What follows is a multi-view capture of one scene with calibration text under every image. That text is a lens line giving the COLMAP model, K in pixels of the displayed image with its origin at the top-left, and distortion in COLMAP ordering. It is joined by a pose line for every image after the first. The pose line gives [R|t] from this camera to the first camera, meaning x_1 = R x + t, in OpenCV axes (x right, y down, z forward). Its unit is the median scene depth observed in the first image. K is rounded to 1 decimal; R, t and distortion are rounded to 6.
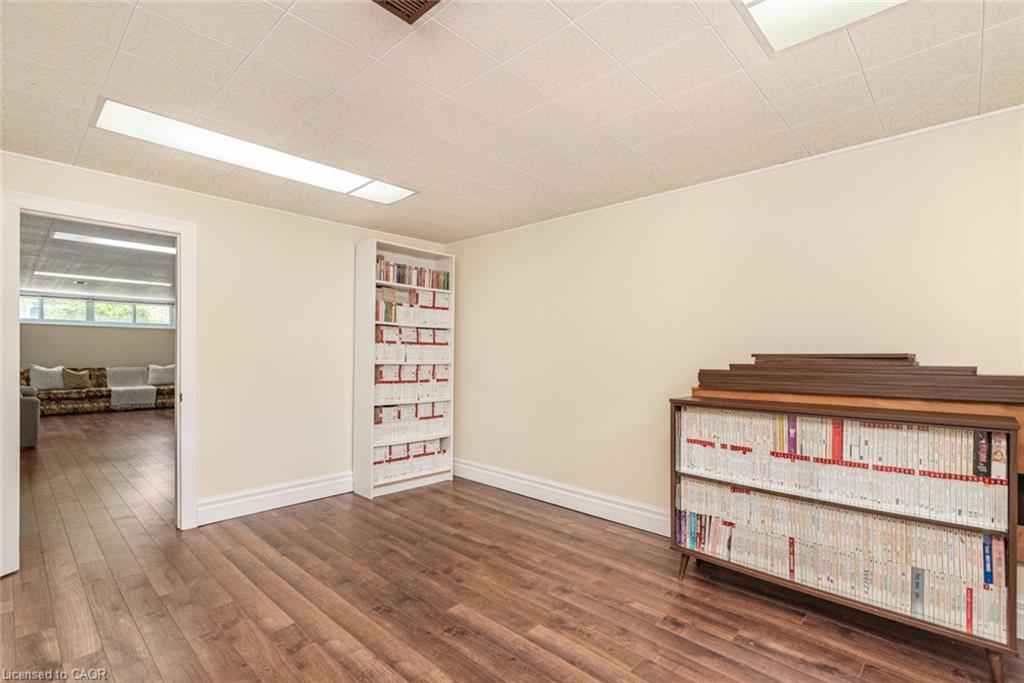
lens RADIAL K [[476.1, 0, 514.4], [0, 476.1, 350.1], [0, 0, 1]] dist [0.007724, -0.000142]
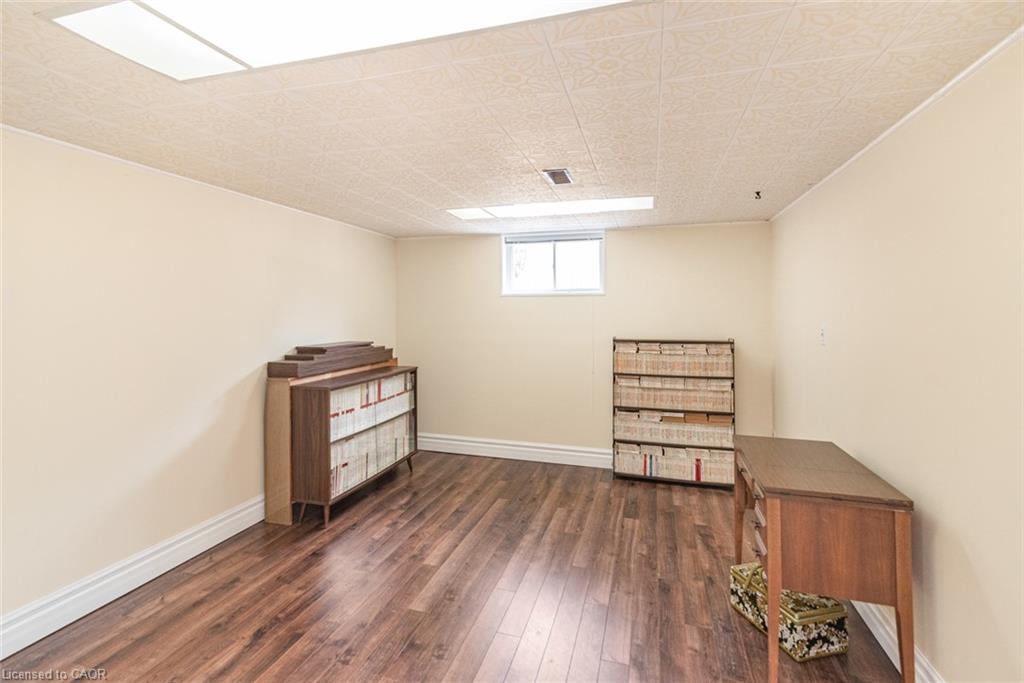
lens RADIAL K [[476.1, 0, 519.1], [0, 476.1, 311.3], [0, 0, 1]] dist [0.007724, -0.000142]
pose [[-0.463495, -0.004765, 0.886087, -1.159929], [-0.005077, 0.999983, 0.002721, -0.119593], [-0.886085, -0.003237, -0.463512, 1.290634]]
